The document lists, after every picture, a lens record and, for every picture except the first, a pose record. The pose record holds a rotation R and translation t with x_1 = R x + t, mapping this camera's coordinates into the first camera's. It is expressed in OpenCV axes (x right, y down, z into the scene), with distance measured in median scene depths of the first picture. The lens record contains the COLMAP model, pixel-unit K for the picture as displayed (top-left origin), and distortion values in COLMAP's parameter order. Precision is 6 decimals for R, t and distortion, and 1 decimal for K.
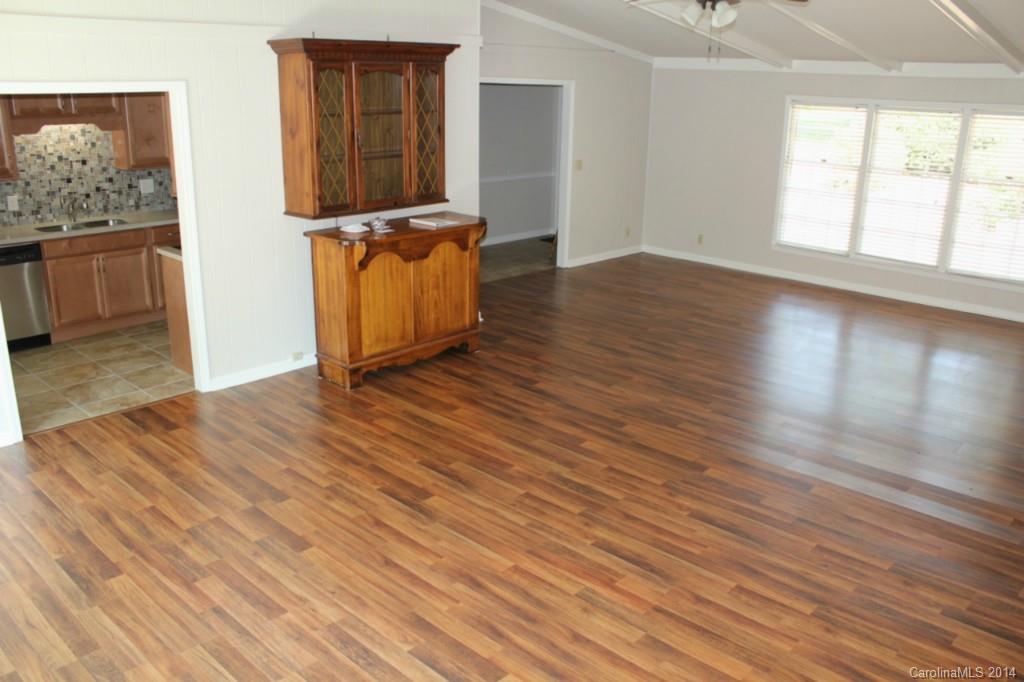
lens RADIAL K [[851.9, 0, 512.0], [0, 851.9, 341.0], [0, 0, 1]] dist [-0.159280, 0.129544]
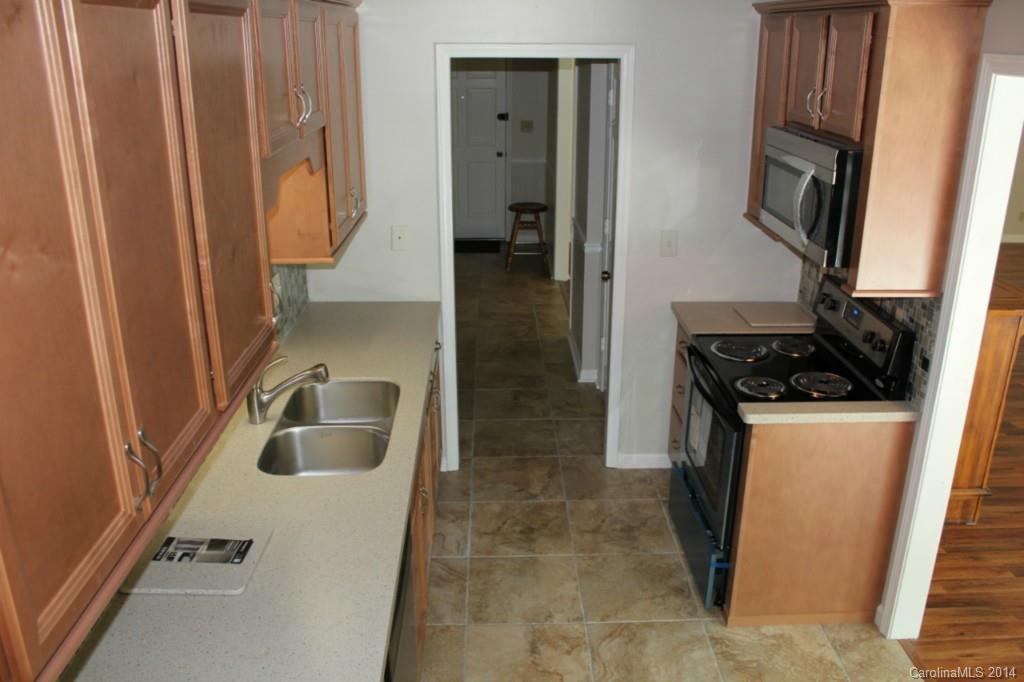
lens RADIAL K [[851.9, 0, 512.0], [0, 851.9, 341.0], [0, 0, 1]] dist [-0.159280, 0.129544]
pose [[0.705217, -0.253873, 0.661981, -0.977041], [0.216688, 0.966194, 0.139699, -0.292805], [-0.675067, 0.044925, 0.736387, 0.881905]]
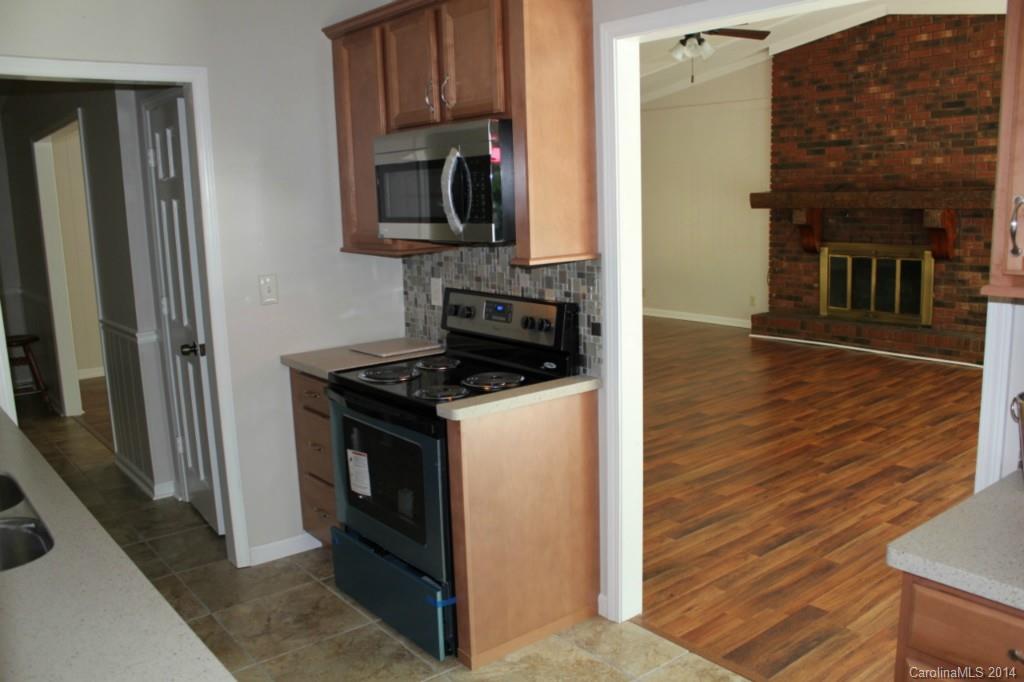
lens RADIAL K [[851.9, 0, 512.0], [0, 851.9, 341.0], [0, 0, 1]] dist [-0.159280, 0.129544]
pose [[0.131532, -0.193486, 0.972246, -0.988254], [0.323408, 0.935481, 0.142417, -0.233448], [-0.937074, 0.295699, 0.185620, 1.051688]]
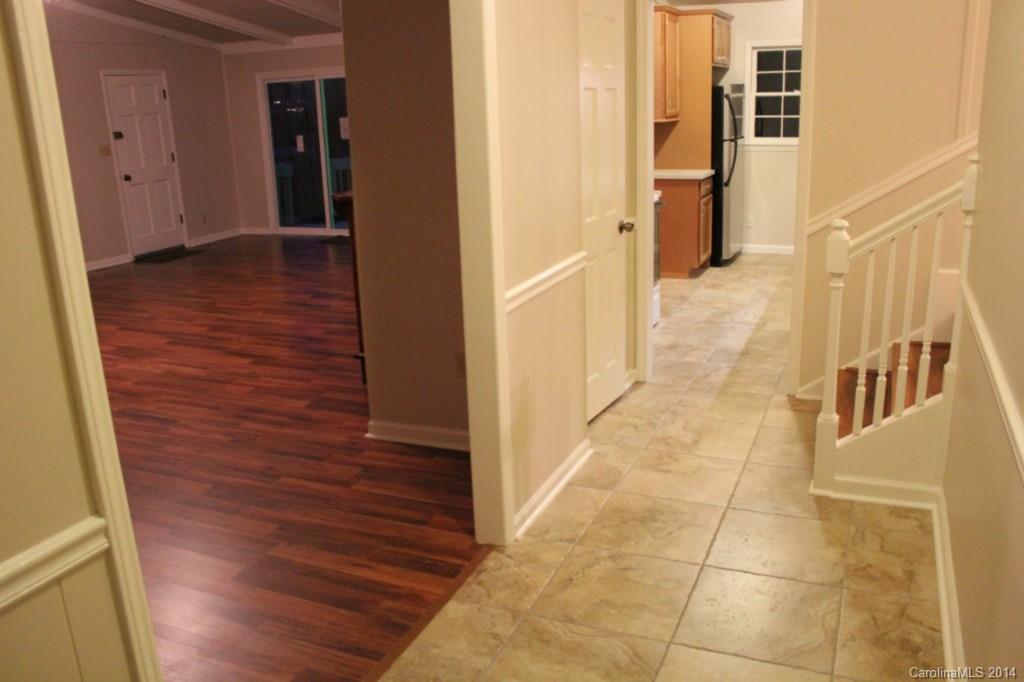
lens RADIAL K [[851.9, 0, 512.0], [0, 851.9, 341.0], [0, 0, 1]] dist [-0.159280, 0.129544]
pose [[-0.939591, 0.108223, -0.324740, 0.065835], [-0.083137, 0.848145, 0.523200, -0.537709], [0.332049, 0.518592, -0.787913, 2.115858]]
